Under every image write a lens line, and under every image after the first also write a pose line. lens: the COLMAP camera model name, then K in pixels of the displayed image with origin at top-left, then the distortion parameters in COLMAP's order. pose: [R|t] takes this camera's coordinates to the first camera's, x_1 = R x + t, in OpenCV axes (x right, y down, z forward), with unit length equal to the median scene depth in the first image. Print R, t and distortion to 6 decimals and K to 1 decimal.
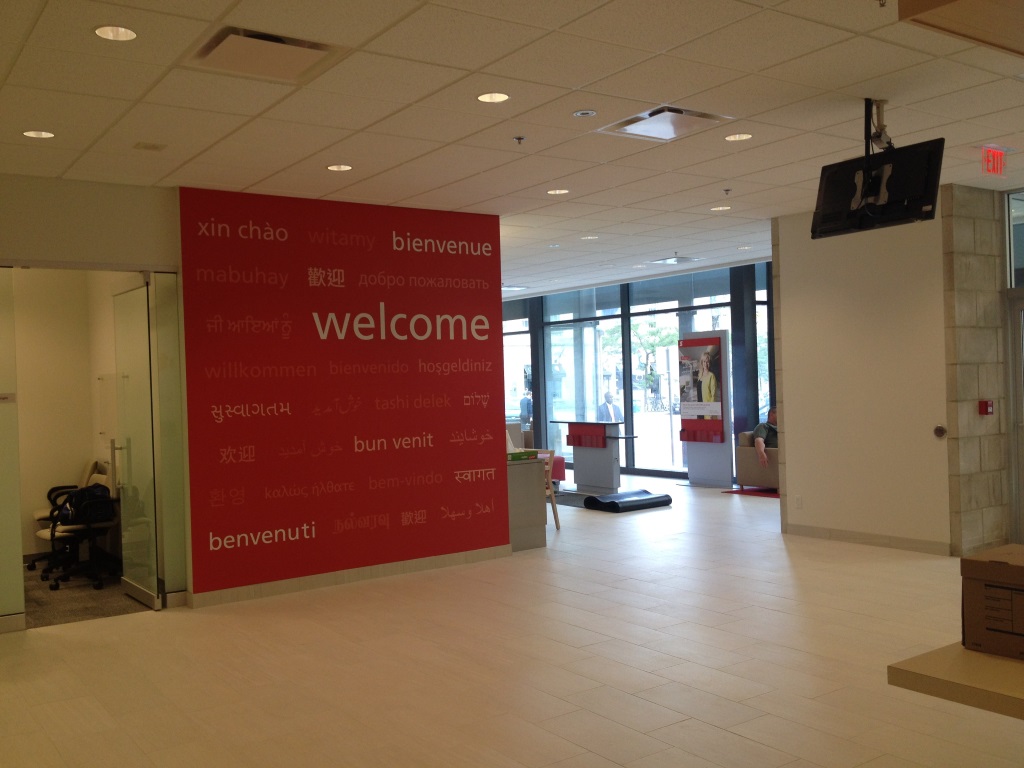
lens RADIAL K [[971.9, 0, 512.0], [0, 971.9, 384.0], [0, 0, 1]] dist [0.011752, -0.000998]
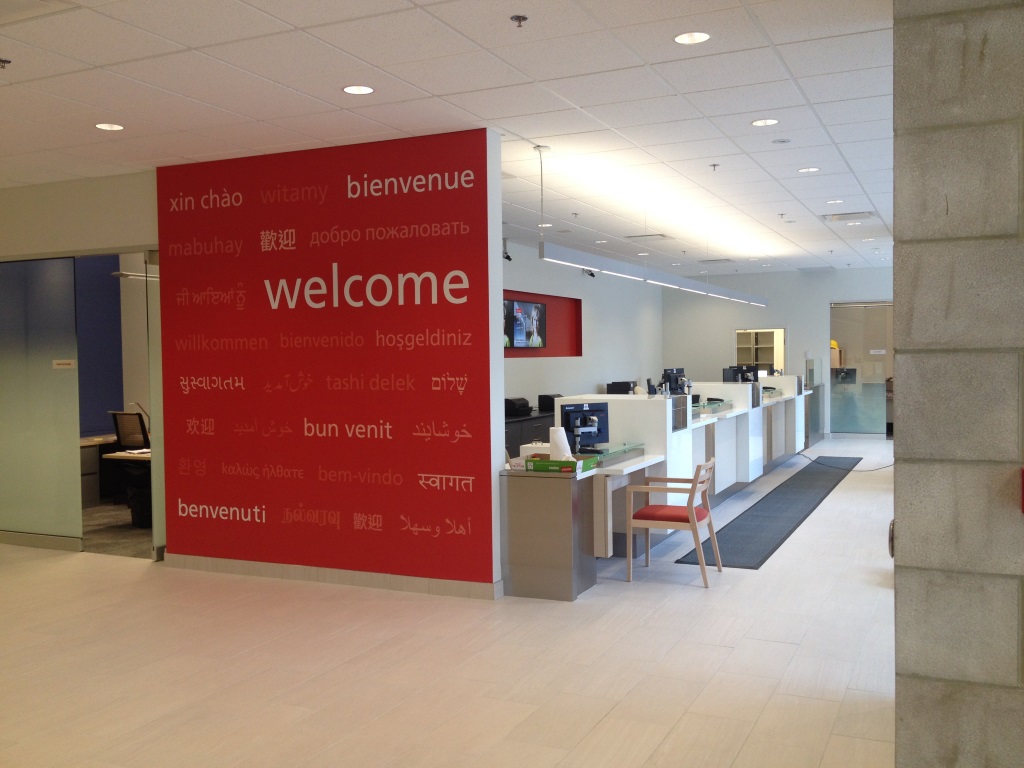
lens RADIAL K [[971.9, 0, 512.0], [0, 971.9, 384.0], [0, 0, 1]] dist [0.011752, -0.000998]
pose [[0.499252, 0.056472, -0.864614, 0.678008], [-0.004664, 0.998034, 0.062493, -0.032446], [0.866444, -0.027167, 0.498535, 0.706471]]
